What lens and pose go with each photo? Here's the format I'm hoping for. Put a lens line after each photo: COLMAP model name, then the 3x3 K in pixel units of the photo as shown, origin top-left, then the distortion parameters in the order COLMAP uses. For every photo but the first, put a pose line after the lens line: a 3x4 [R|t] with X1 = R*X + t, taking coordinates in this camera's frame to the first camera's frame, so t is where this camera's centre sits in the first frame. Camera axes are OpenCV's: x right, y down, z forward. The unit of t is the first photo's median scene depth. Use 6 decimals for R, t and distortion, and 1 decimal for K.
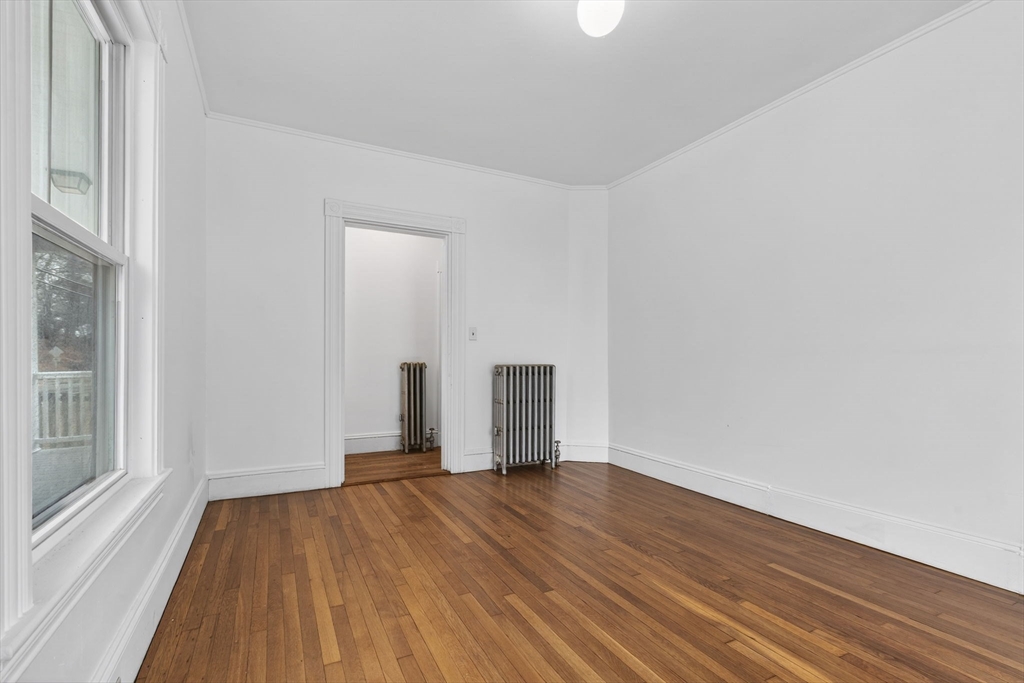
lens RADIAL K [[457.3, 0, 506.6], [0, 457.3, 351.1], [0, 0, 1]] dist [0.001447, -0.000272]
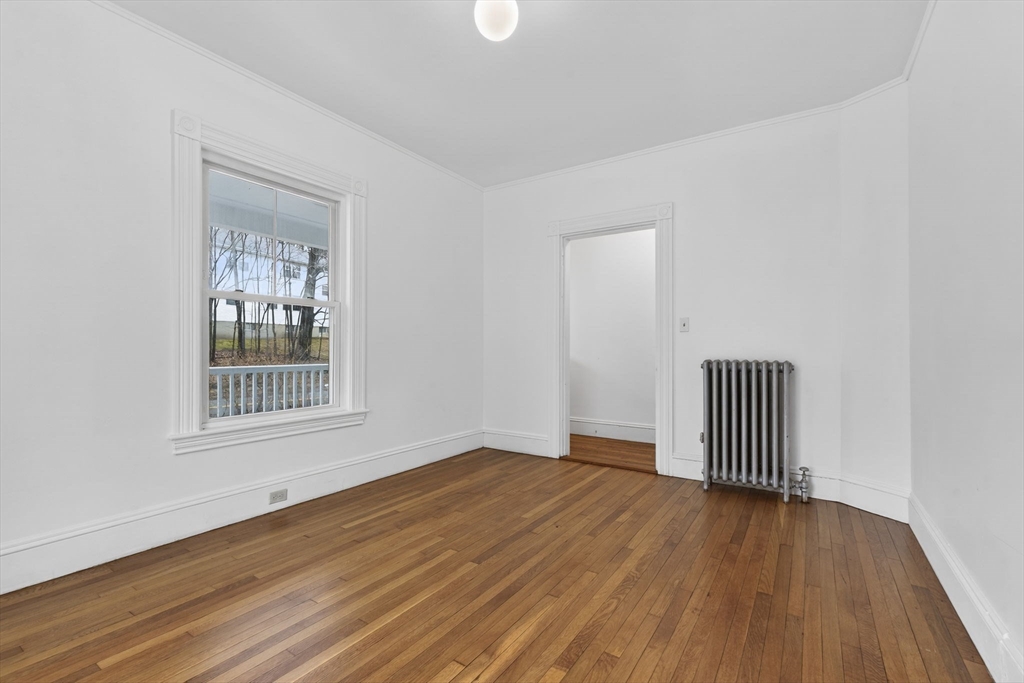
lens RADIAL K [[461.8, 0, 514.1], [0, 461.8, 345.0], [0, 0, 1]] dist [-0.001677, -0.000233]
pose [[0.497664, -0.009389, -0.867319, 0.902219], [0.009968, 0.999937, -0.005105, 0.004428], [0.867313, -0.006105, 0.497726, 0.429791]]
